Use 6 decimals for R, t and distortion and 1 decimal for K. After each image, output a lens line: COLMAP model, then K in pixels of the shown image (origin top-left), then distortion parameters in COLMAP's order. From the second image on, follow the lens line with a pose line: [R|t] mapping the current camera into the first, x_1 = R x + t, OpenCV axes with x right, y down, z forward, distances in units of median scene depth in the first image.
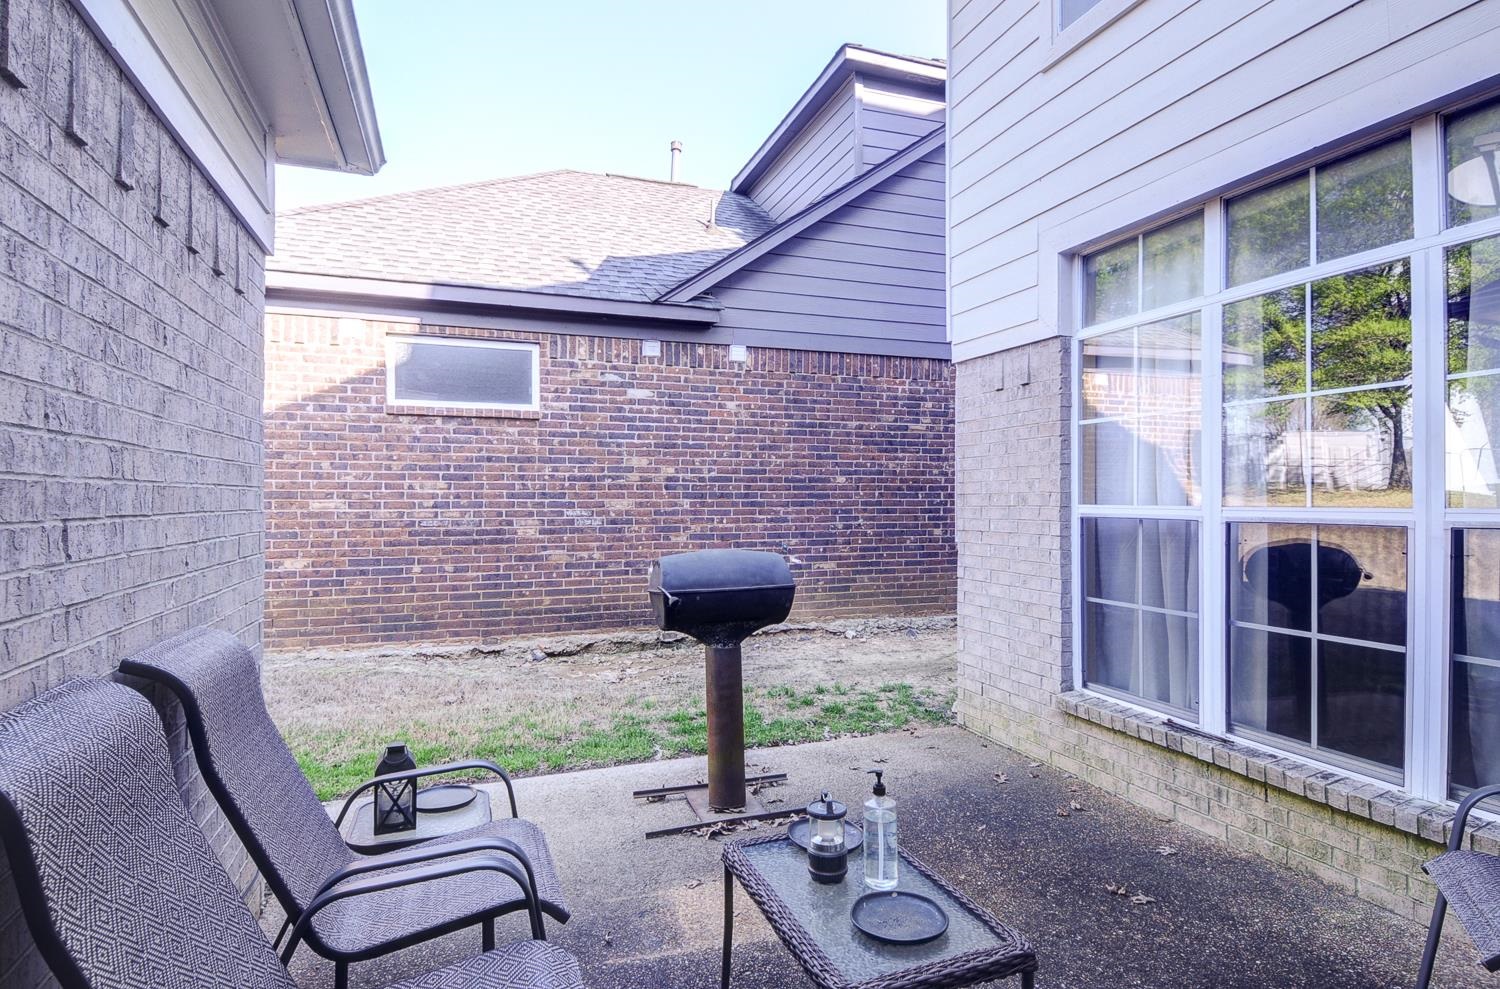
lens RADIAL K [[802.3, 0, 754.0], [0, 802.3, 496.0], [0, 0, 1]] dist [0.004154, 0.000478]
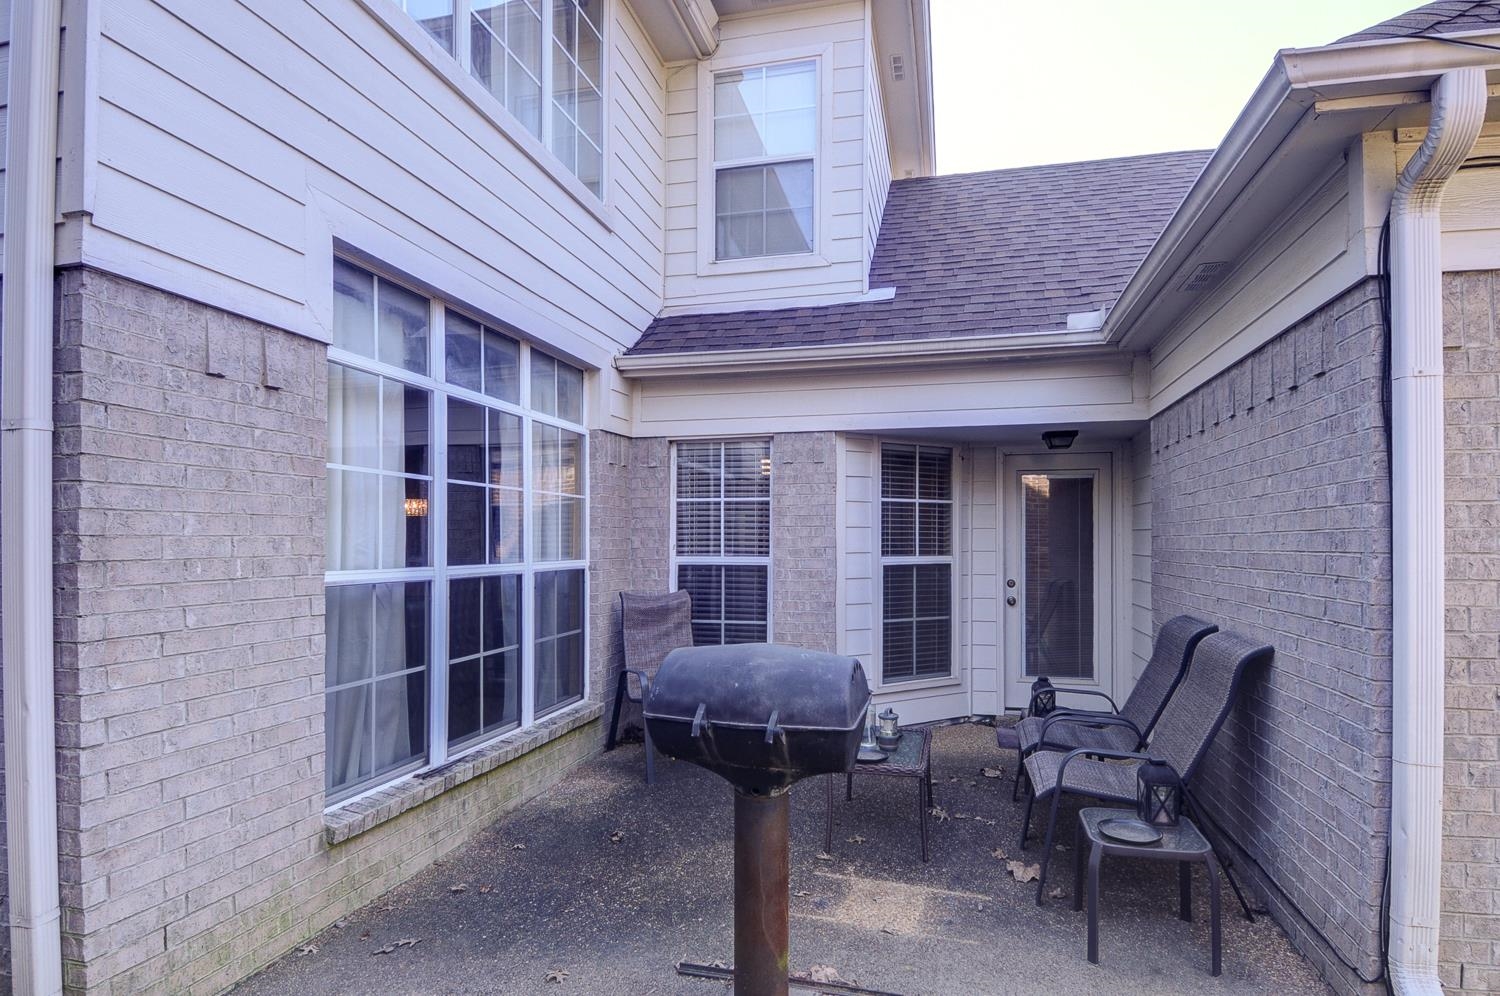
lens RADIAL K [[807.2, 0, 748.8], [0, 807.2, 541.0], [0, 0, 1]] dist [0.001543, -0.019484]
pose [[-0.828046, 0.005476, 0.560634, -0.343732], [0.001112, 0.999966, -0.008125, -0.010956], [-0.560660, -0.006105, -0.828024, 1.329948]]
